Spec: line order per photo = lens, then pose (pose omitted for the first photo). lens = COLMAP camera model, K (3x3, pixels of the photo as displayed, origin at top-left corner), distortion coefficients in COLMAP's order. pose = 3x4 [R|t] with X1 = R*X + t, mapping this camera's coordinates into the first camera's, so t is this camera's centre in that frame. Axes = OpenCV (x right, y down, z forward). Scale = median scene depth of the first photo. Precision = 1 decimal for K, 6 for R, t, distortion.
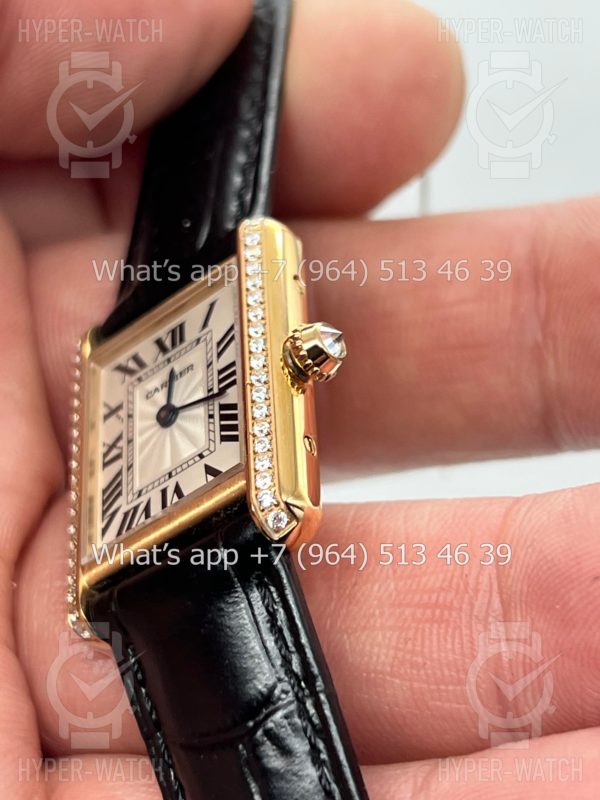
lens RADIAL K [[1896.2, 0, 300.0], [0, 1896.2, 400.0], [0, 0, 1]] dist [-0.076162, -0.215352]
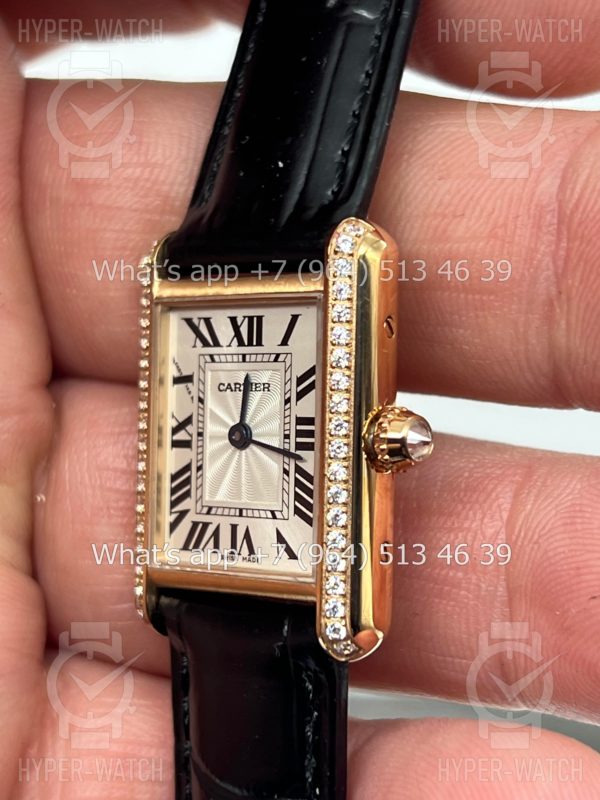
lens RADIAL K [[1896.2, 0, 300.0], [0, 1896.2, 400.0], [0, 0, 1]] dist [-0.076162, -0.215352]
pose [[0.997139, 0.075585, -0.000673, -0.040870], [-0.058773, 0.780896, 0.621891, -0.598894], [0.047531, -0.620072, 0.783104, 0.267098]]
